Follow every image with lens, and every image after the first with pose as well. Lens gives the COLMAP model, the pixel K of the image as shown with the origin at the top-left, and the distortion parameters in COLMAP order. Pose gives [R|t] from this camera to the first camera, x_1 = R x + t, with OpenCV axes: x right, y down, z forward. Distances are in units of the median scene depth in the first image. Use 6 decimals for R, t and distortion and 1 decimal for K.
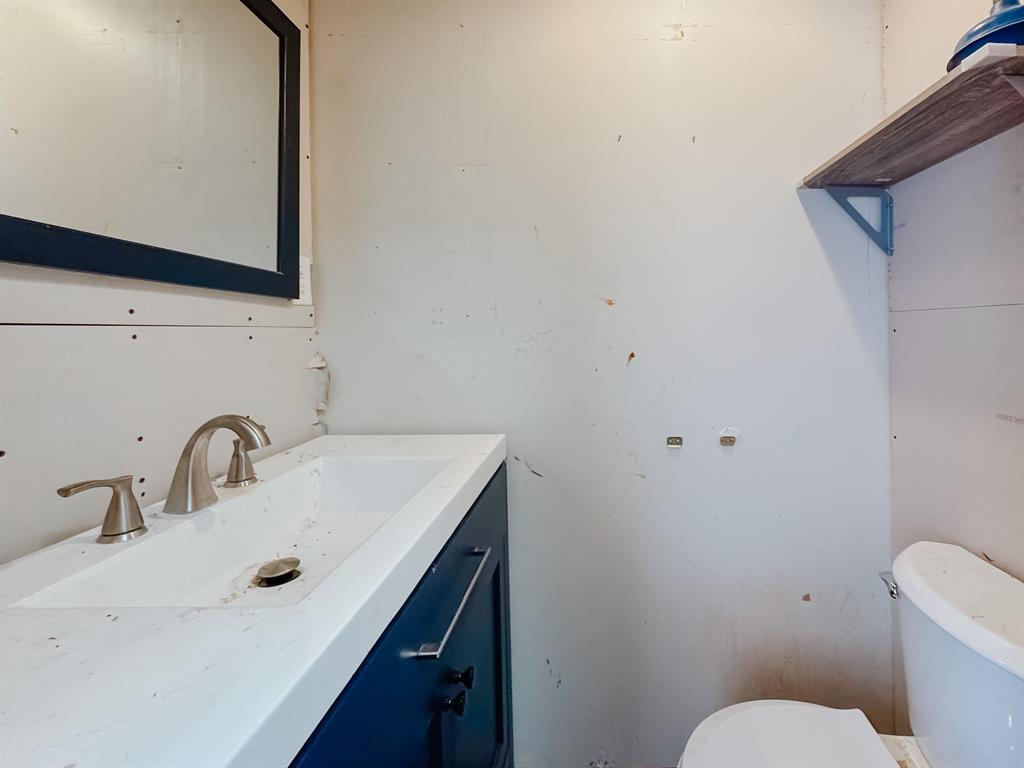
lens RADIAL K [[443.7, 0, 508.1], [0, 443.7, 323.2], [0, 0, 1]] dist [-0.001656, -0.000299]
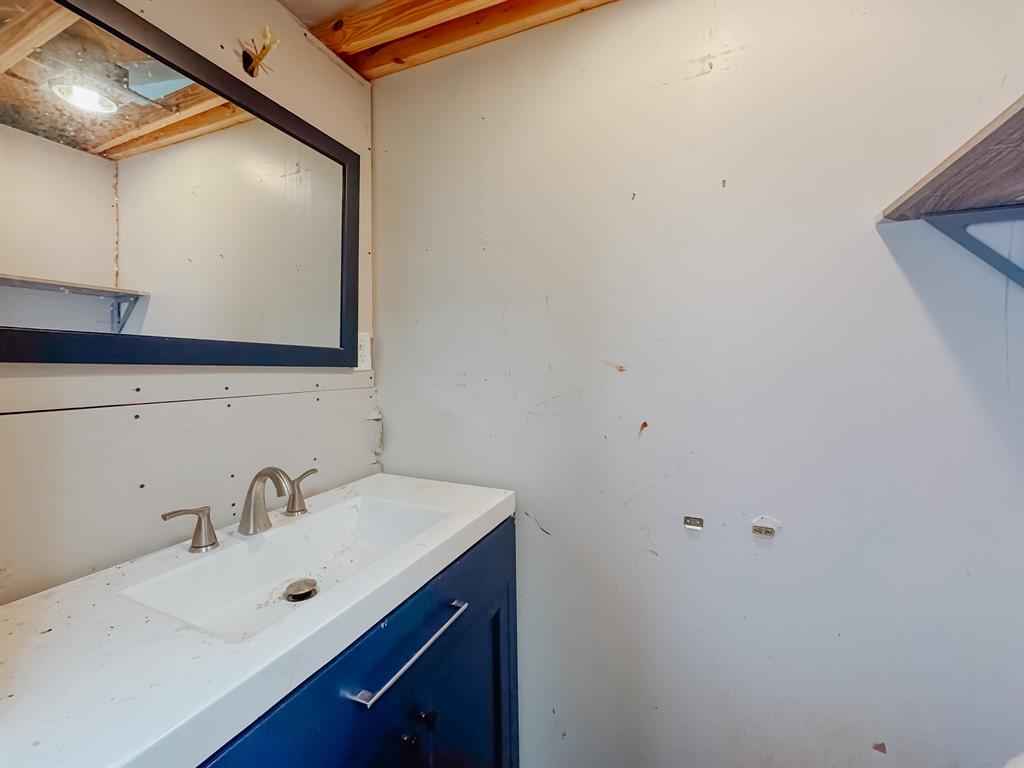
lens RADIAL K [[375.2, 0, 511.5], [0, 375.2, 346.3], [0, 0, 1]] dist [-0.000630, -0.000108]
pose [[0.924337, -0.007697, -0.381500, 0.365469], [0.015053, 0.999754, 0.016301, -0.127982], [0.381281, -0.020810, 0.924225, 0.165737]]
